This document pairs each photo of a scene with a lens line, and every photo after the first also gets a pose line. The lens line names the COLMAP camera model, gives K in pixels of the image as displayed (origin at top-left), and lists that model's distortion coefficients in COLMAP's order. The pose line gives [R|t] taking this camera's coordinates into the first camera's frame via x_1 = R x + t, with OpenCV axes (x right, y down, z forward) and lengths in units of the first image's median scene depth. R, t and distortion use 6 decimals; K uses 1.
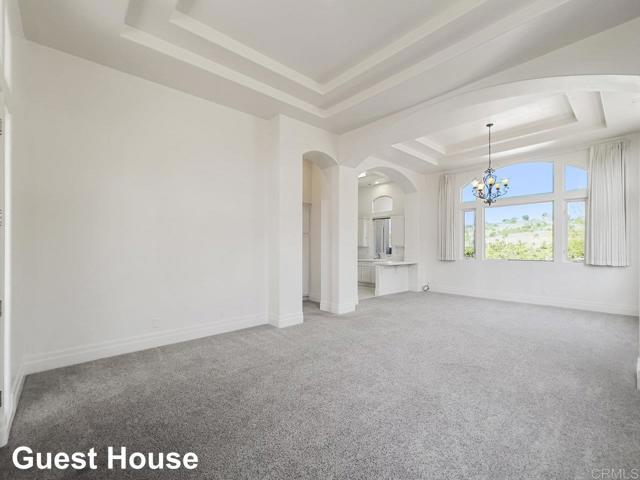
lens RADIAL K [[281.5, 0, 319.3], [0, 281.5, 244.4], [0, 0, 1]] dist [-0.002631, -0.000257]
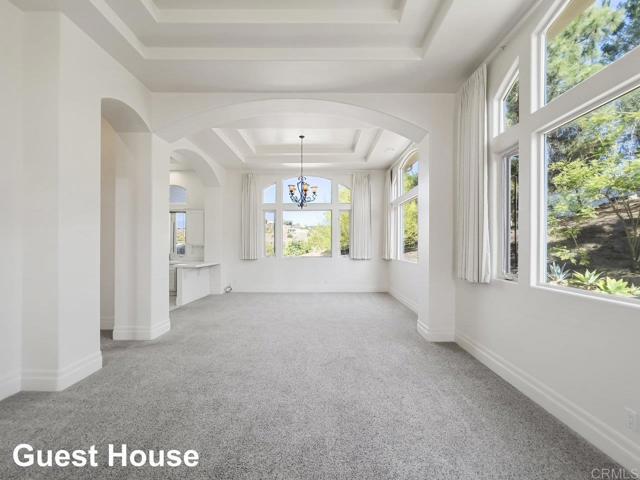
lens RADIAL K [[281.5, 0, 320.9], [0, 281.5, 242.0], [0, 0, 1]] dist [-0.002631, -0.000257]
pose [[0.673607, 0.008451, 0.739041, -0.166992], [-0.005224, 0.999964, -0.006674, 0.000885], [-0.739071, 0.000635, 0.673627, 0.192685]]
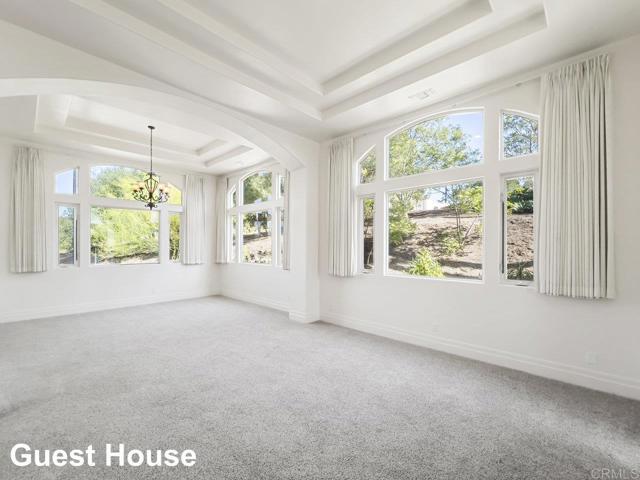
lens RADIAL K [[281.5, 0, 318.9], [0, 281.5, 243.6], [0, 0, 1]] dist [-0.002631, -0.000257]
pose [[-0.076896, 0.007379, 0.997012, -0.410282], [-0.008434, 0.999932, -0.008051, -0.017657], [-0.997003, -0.009028, -0.076829, 0.494922]]
